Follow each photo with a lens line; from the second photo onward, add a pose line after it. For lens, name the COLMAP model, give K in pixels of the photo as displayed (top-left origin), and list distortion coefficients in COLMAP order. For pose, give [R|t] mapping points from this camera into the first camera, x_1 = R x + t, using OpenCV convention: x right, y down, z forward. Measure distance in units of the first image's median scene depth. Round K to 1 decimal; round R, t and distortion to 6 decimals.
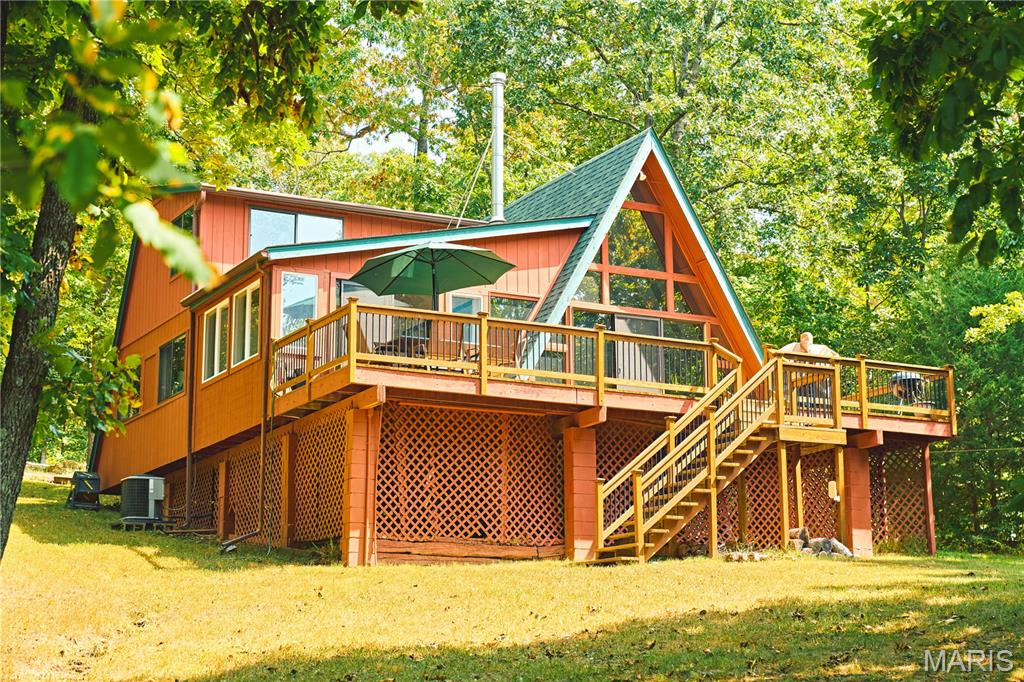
lens RADIAL K [[1820.6, 0, 512.0], [0, 1820.6, 341.0], [0, 0, 1]] dist [-0.024382, -0.003337]
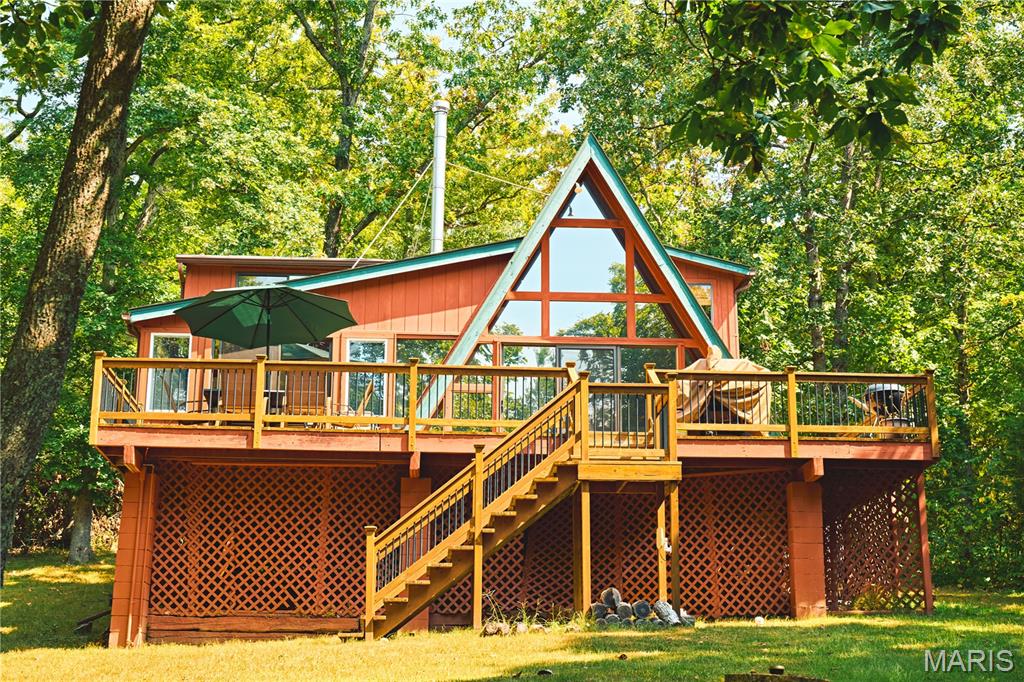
lens RADIAL K [[1485.1, 0, 512.0], [0, 1485.1, 341.0], [0, 0, 1]] dist [0.006465, 0.085960]
pose [[0.908548, -0.095135, -0.406804, 0.390215], [0.075170, 0.995062, -0.064820, 0.033328], [0.410962, 0.028313, 0.911213, 0.384670]]
